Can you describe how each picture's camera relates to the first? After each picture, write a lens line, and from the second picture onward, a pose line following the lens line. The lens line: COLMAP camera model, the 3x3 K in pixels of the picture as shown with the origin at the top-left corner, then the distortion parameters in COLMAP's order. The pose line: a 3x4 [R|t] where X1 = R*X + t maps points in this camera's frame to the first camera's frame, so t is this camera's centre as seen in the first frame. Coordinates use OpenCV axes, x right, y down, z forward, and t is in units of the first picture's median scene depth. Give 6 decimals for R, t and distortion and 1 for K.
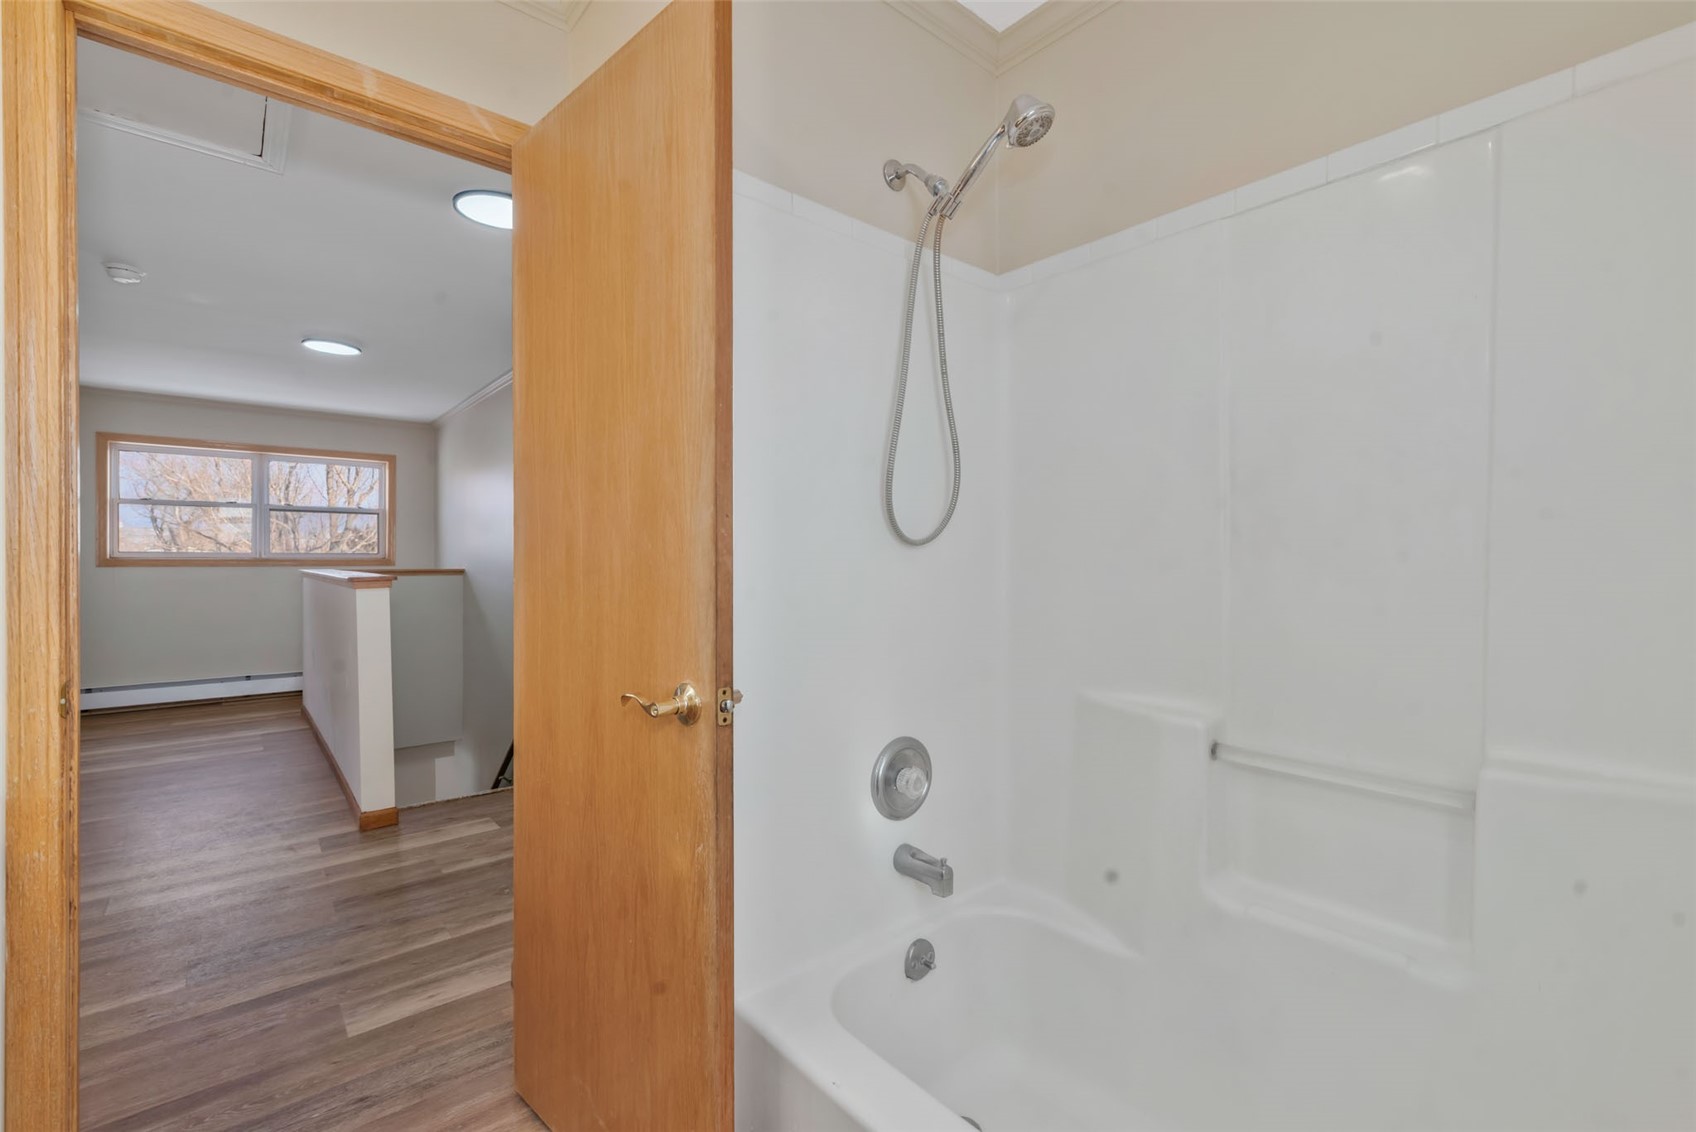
lens RADIAL K [[732.1, 0, 845.5], [0, 732.1, 559.3], [0, 0, 1]] dist [0.002150, 0.000936]
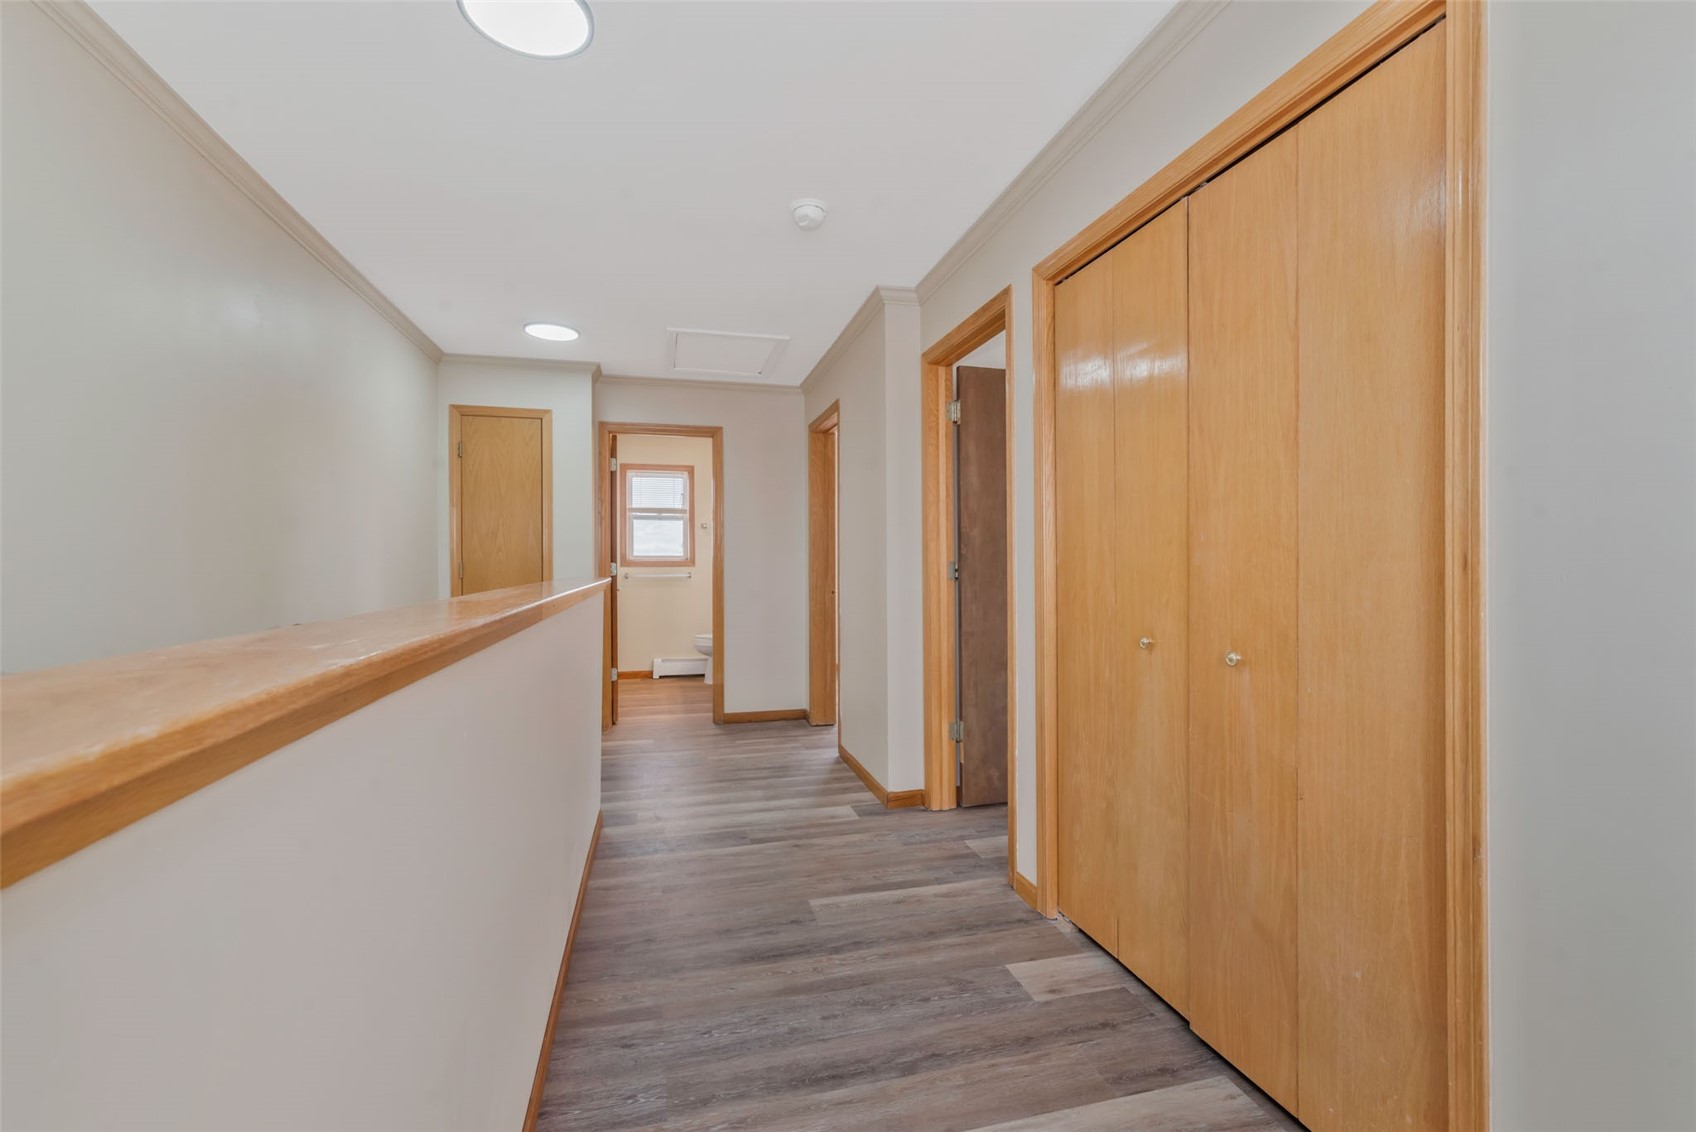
lens RADIAL K [[725.0, 0, 848.0], [0, 725.0, 566.0], [0, 0, 1]] dist [0.001898, -0.000332]
pose [[-0.904235, -0.000579, 0.427034, -1.387024], [0.002221, 0.999979, 0.006058, 0.002241], [-0.427029, 0.006426, -0.904215, 1.744451]]
